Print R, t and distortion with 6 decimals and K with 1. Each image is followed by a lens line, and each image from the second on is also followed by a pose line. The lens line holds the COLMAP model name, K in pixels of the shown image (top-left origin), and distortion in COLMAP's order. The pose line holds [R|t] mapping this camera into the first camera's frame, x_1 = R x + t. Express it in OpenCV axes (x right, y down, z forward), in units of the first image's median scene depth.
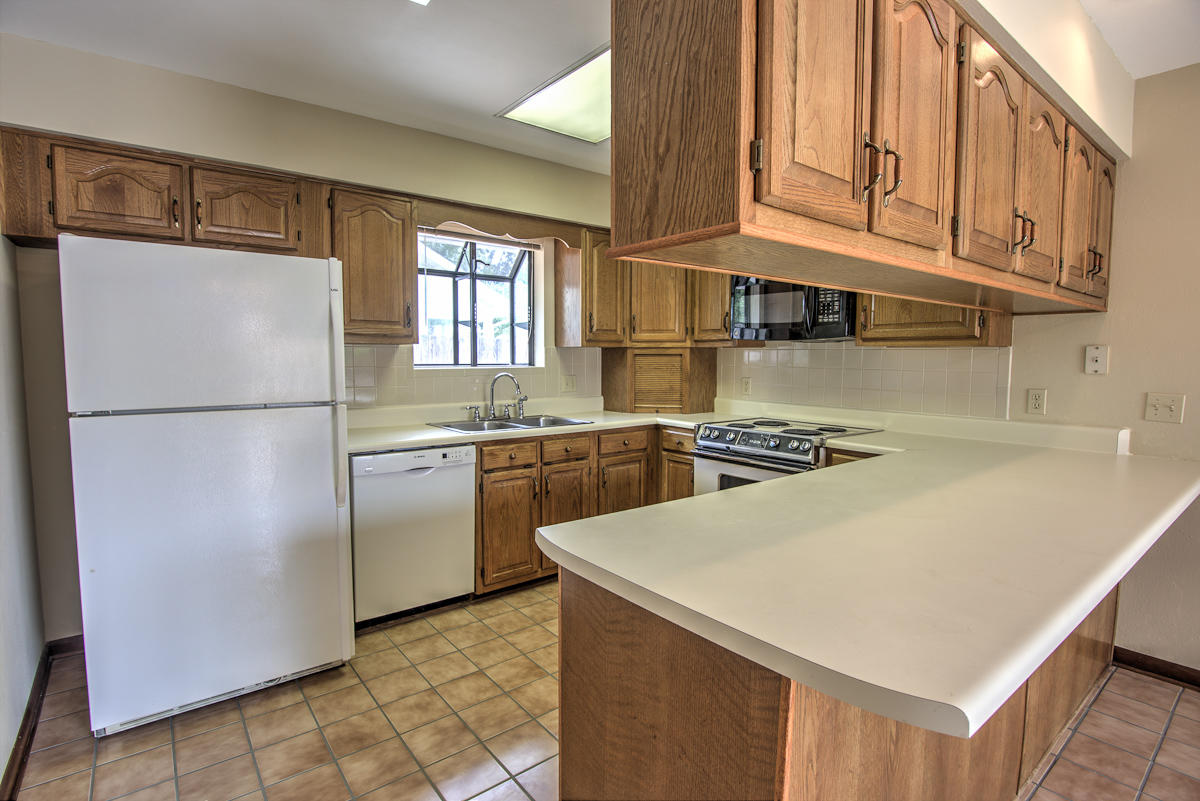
lens RADIAL K [[586.8, 0, 601.4], [0, 586.8, 396.1], [0, 0, 1]] dist [-0.019900, -0.000488]
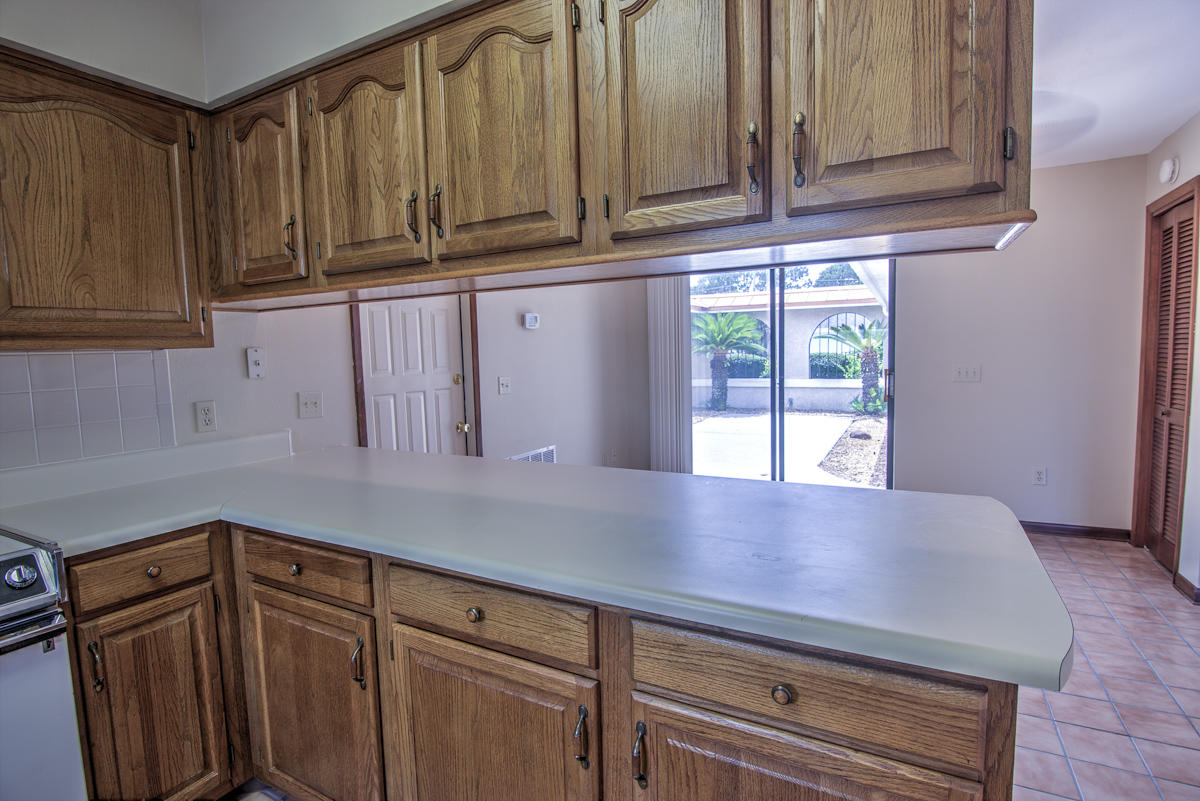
lens RADIAL K [[586.8, 0, 601.5], [0, 586.8, 398.7], [0, 0, 1]] dist [-0.019900, -0.000488]
pose [[-0.380842, -0.071839, 0.921845, -0.209485], [0.086815, 0.989795, 0.113001, -0.058988], [-0.920555, 0.123066, -0.370719, 0.783955]]
